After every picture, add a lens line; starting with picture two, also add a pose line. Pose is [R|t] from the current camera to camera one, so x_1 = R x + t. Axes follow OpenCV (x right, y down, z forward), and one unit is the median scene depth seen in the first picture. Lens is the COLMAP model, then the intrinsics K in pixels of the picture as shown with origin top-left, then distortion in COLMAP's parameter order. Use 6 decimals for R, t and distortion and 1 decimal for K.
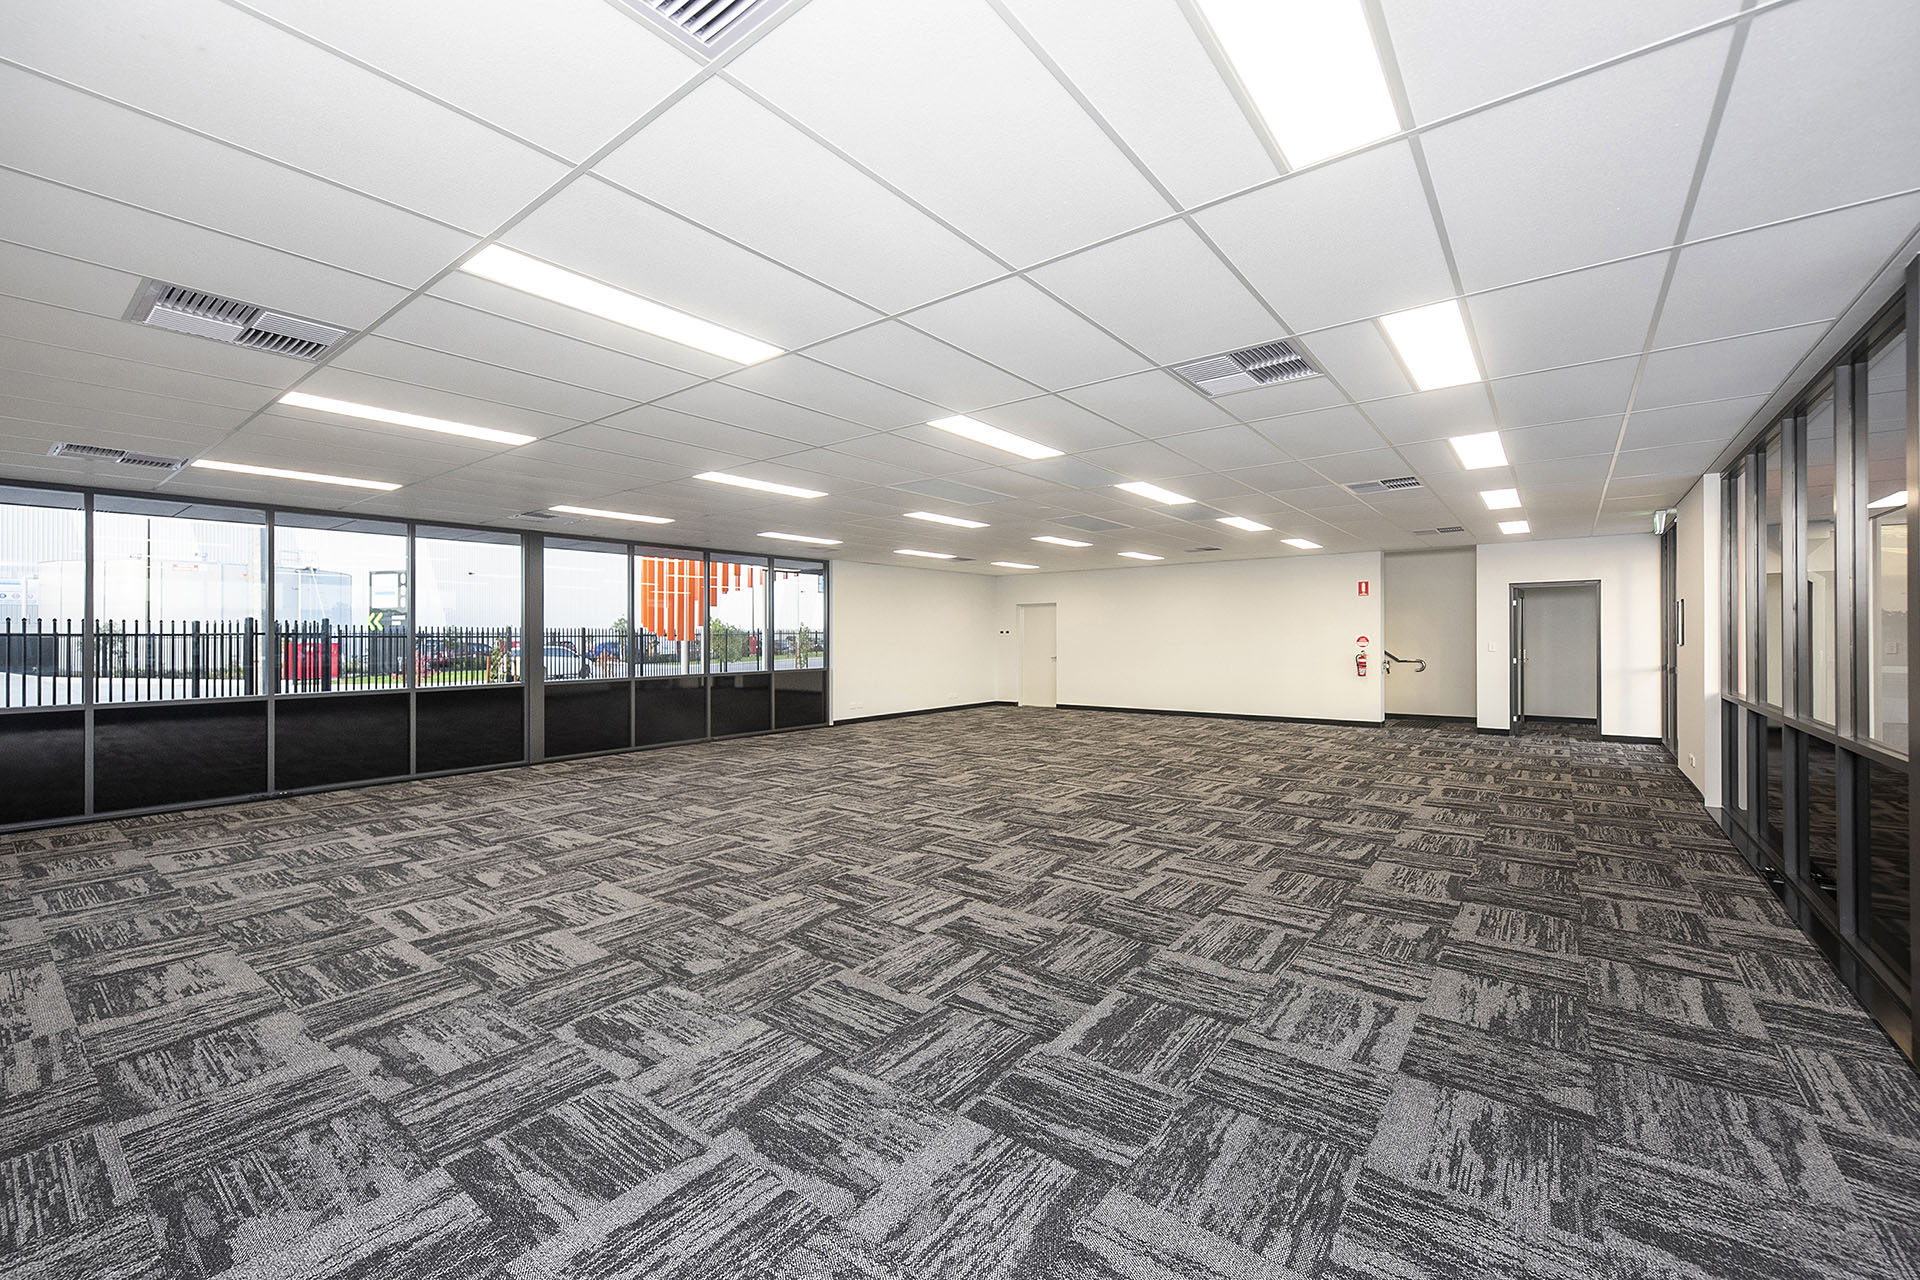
lens RADIAL K [[774.5, 0, 966.1], [0, 774.5, 636.9], [0, 0, 1]] dist [0.004639, -0.000623]
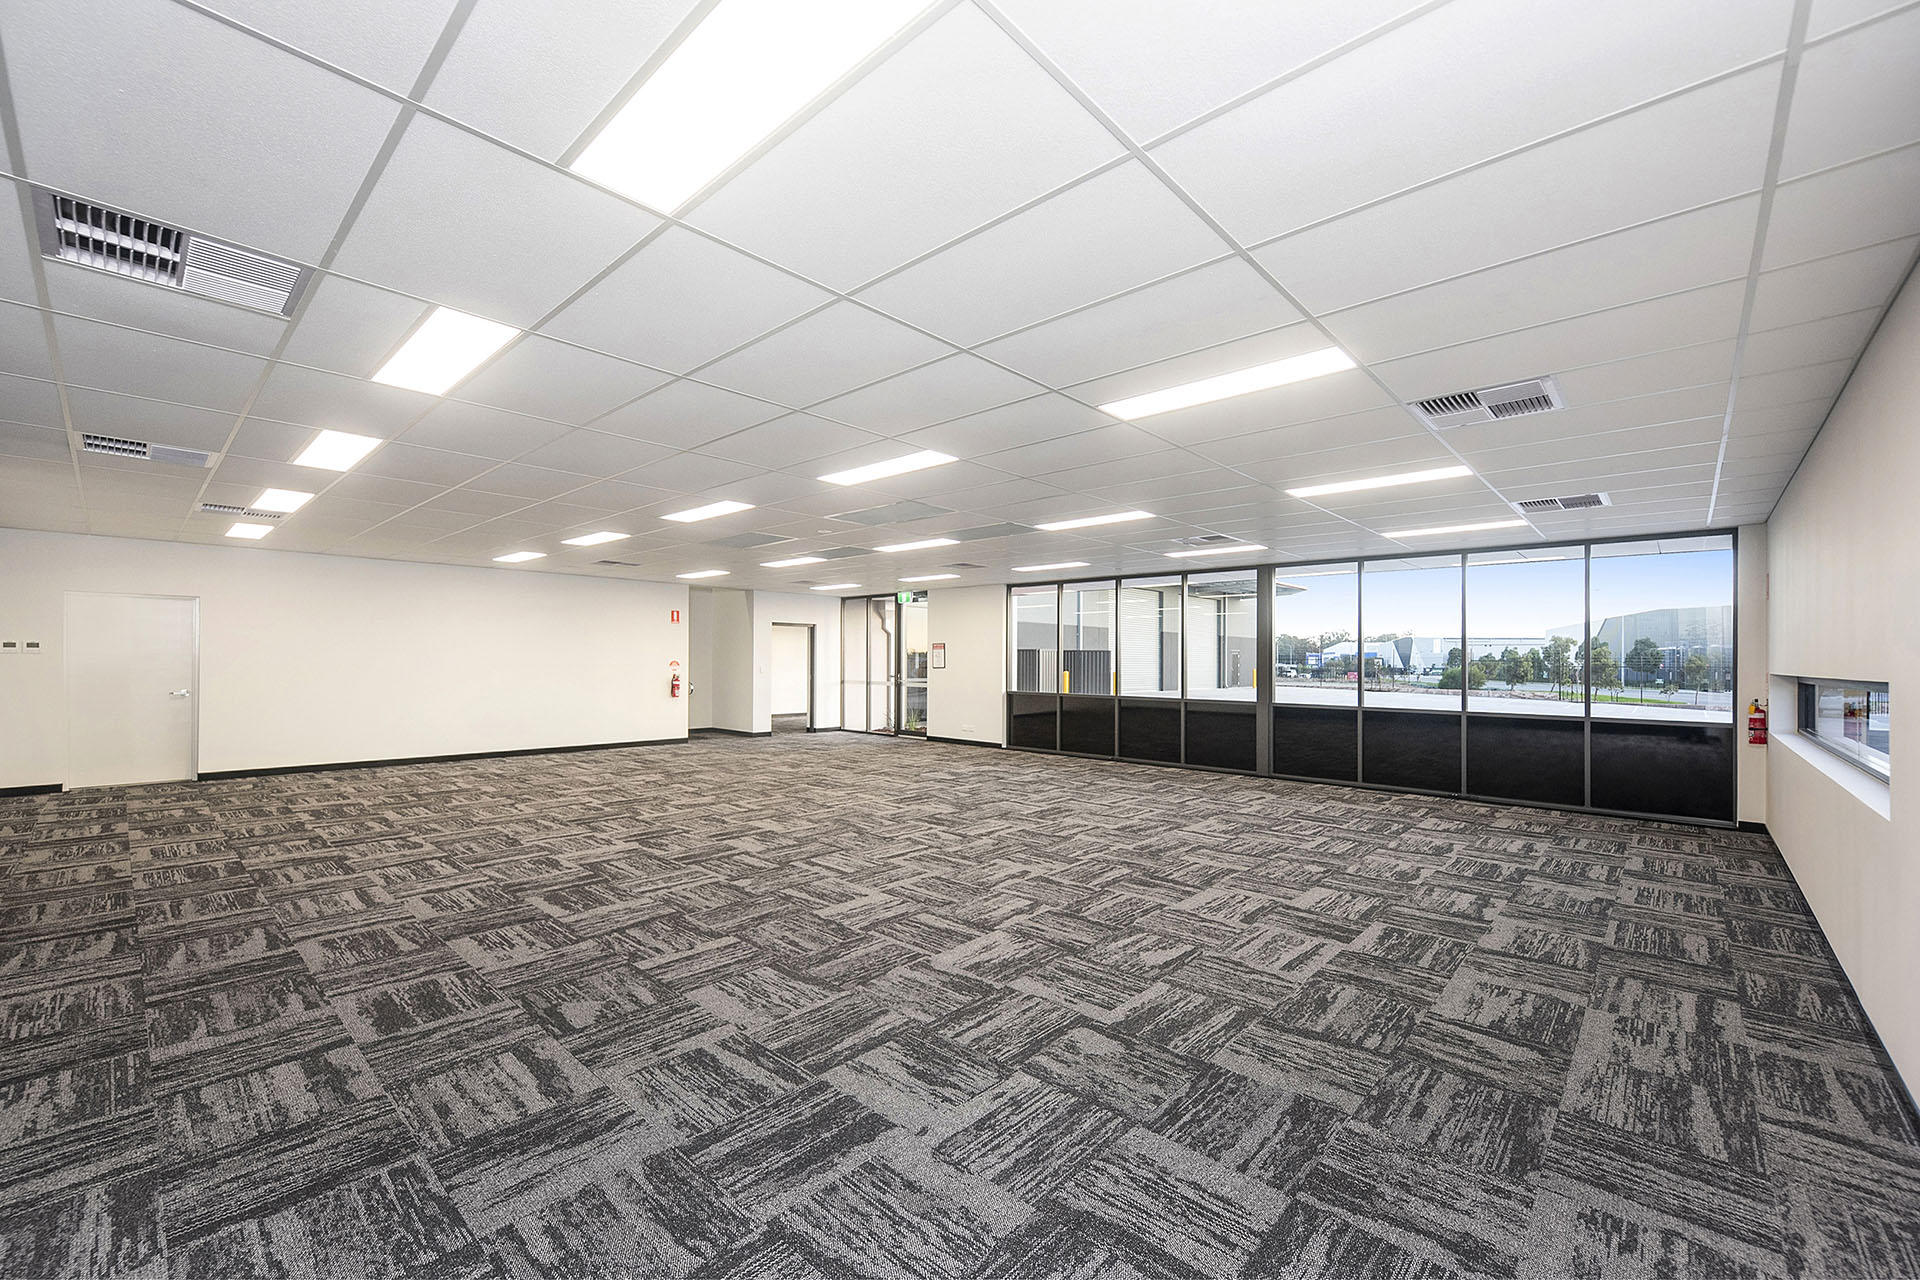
lens RADIAL K [[774.5, 0, 965.1], [0, 774.5, 654.3], [0, 0, 1]] dist [0.004639, -0.000623]
pose [[0.093822, 0.015185, 0.995473, -1.847953], [-0.007765, 0.999864, -0.014521, -0.016011], [-0.995559, -0.006367, 0.093927, 1.401237]]
